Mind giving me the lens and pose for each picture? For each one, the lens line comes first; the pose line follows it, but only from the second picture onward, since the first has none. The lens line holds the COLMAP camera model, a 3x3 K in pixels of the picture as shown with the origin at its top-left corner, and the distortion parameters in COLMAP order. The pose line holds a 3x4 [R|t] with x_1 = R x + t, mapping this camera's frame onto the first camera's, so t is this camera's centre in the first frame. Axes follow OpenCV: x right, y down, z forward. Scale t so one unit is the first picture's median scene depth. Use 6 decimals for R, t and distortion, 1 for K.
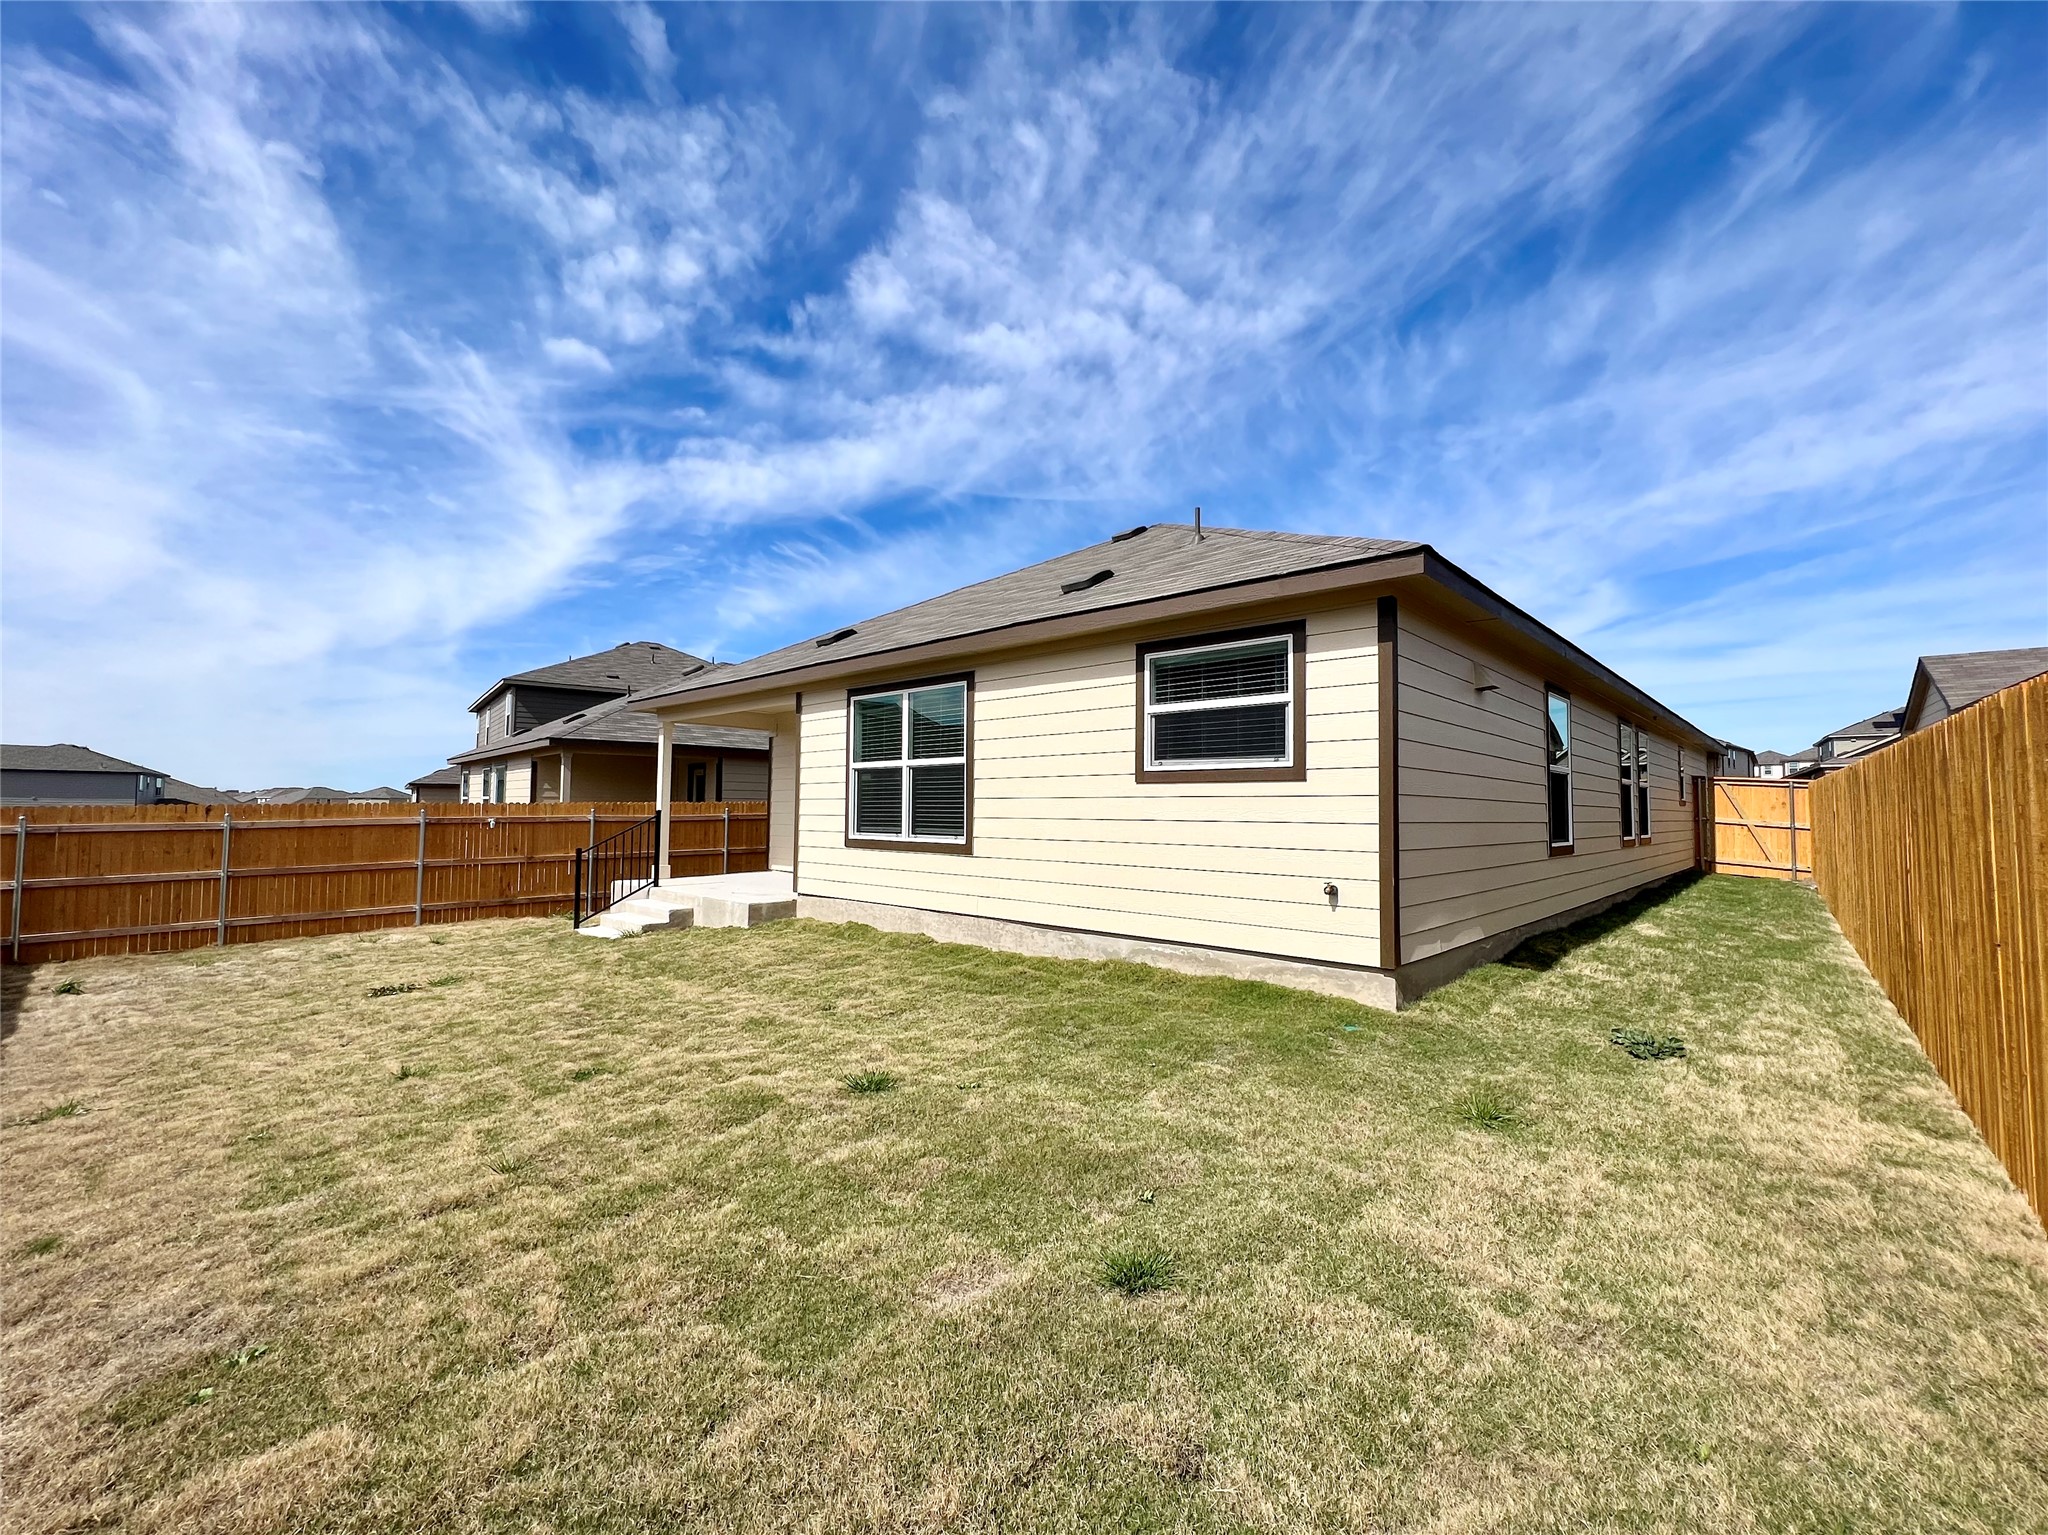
lens RADIAL K [[886.5, 0, 1018.1], [0, 886.5, 766.1], [0, 0, 1]] dist [-0.000778, -0.000025]
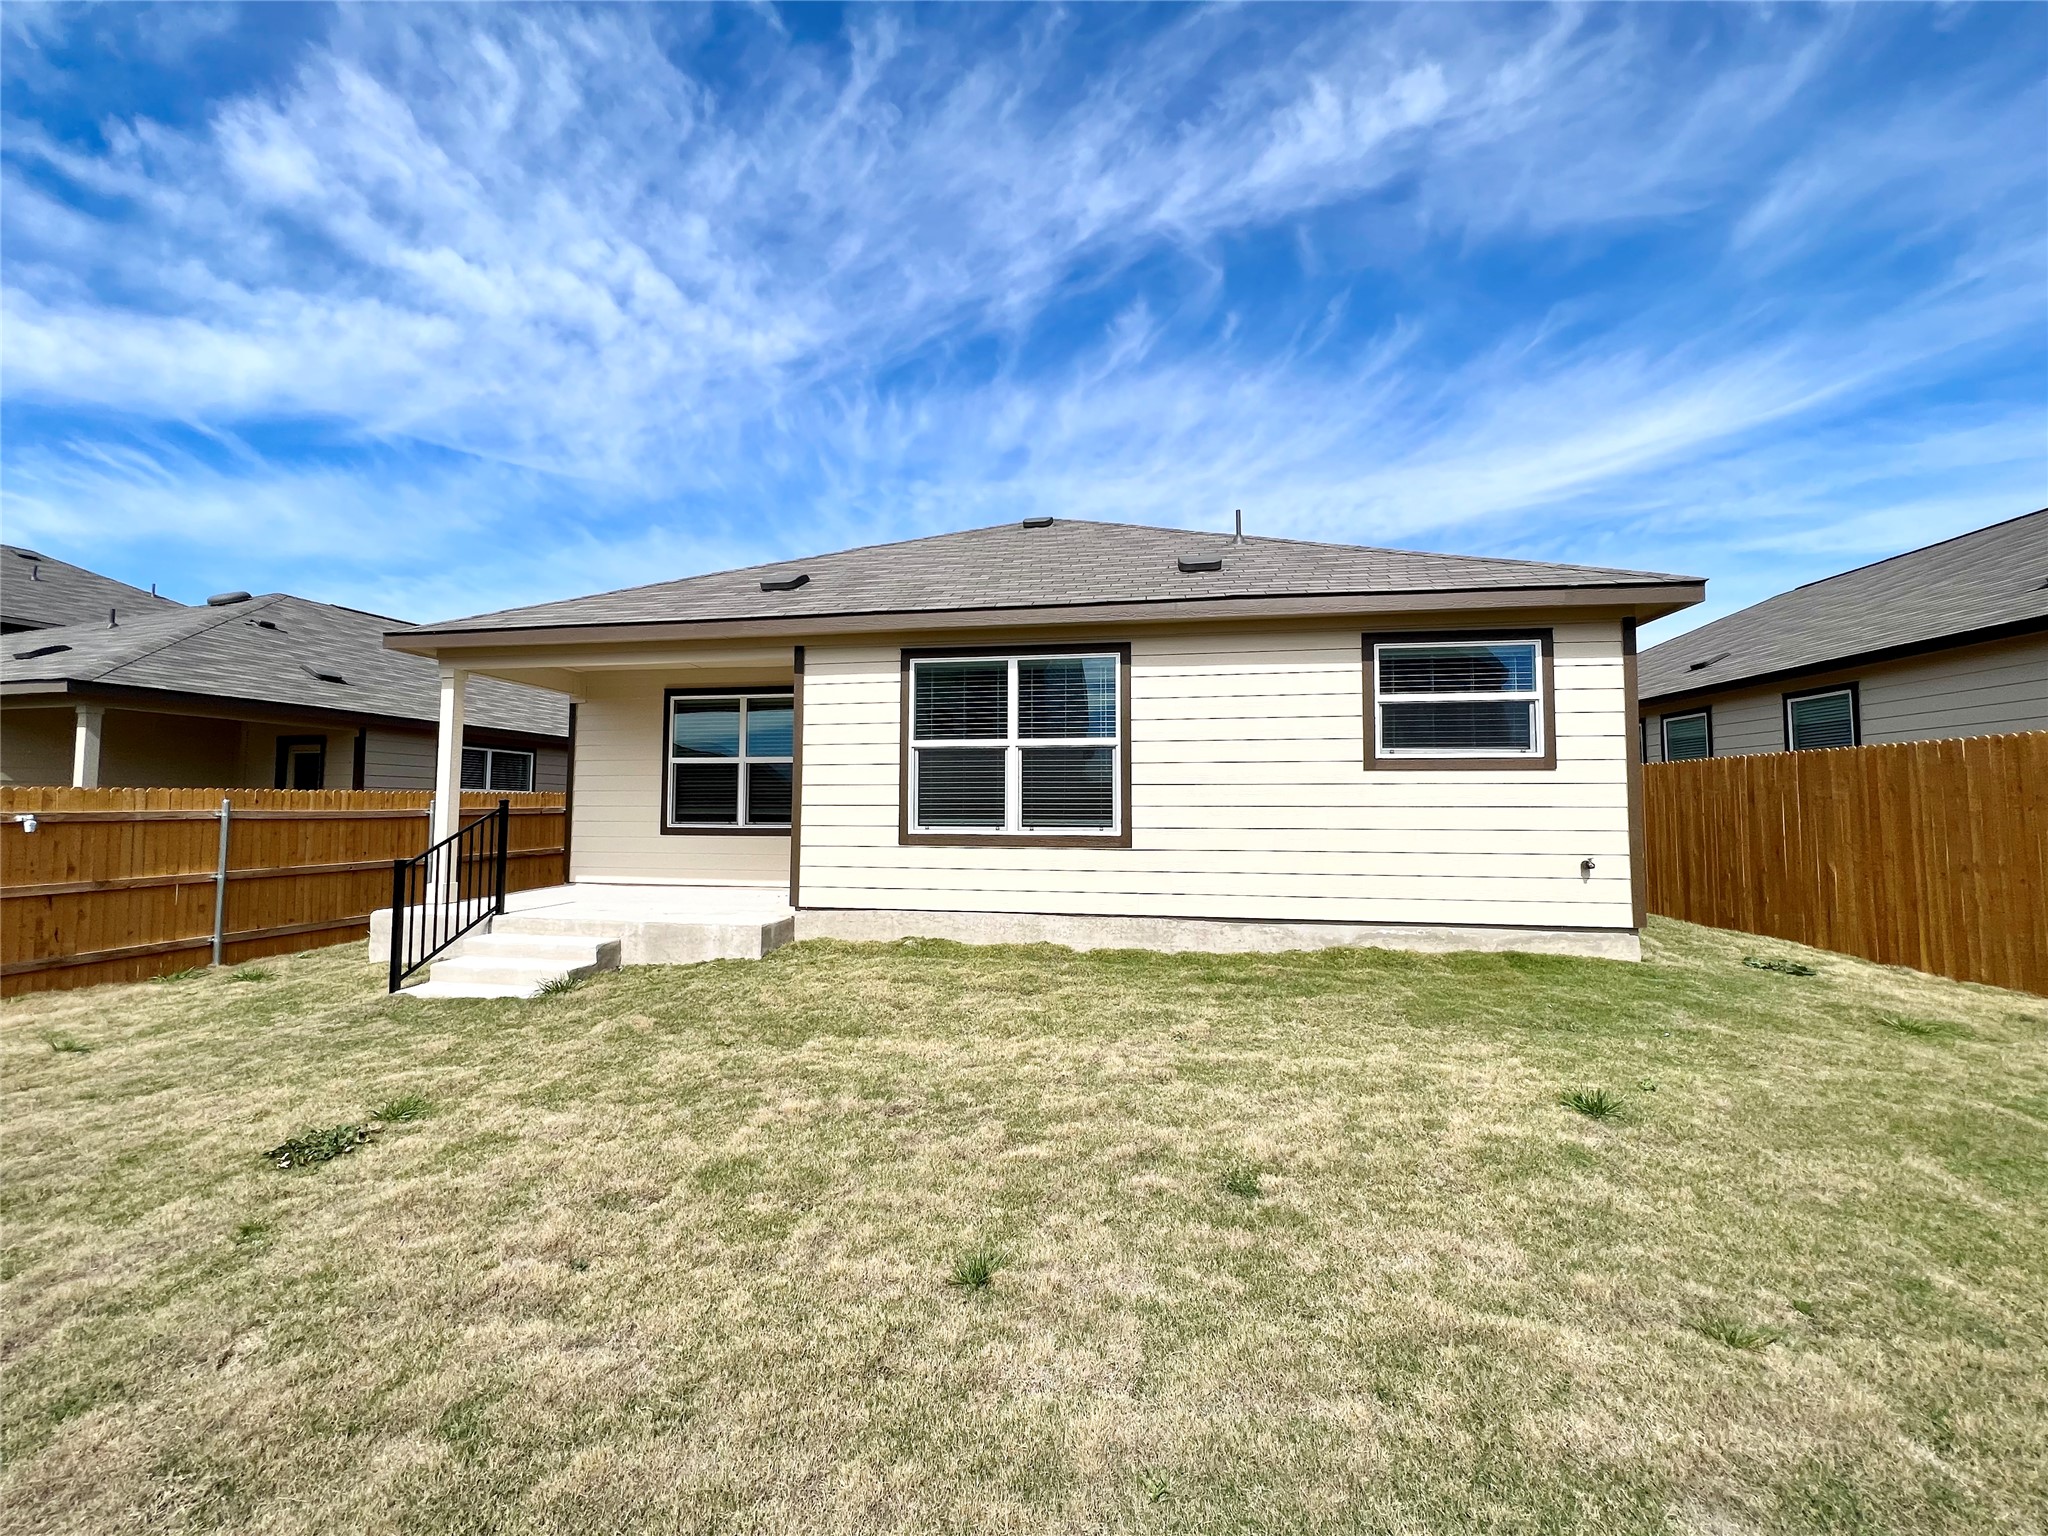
lens RADIAL K [[835.1, 0, 1024.0], [0, 835.1, 768.0], [0, 0, 1]] dist [-0.002352, -0.000205]
pose [[0.827644, 0.025836, 0.560658, -0.617090], [-0.025845, 0.999635, -0.007911, 0.029443], [-0.560657, -0.007943, 0.828010, 0.365064]]
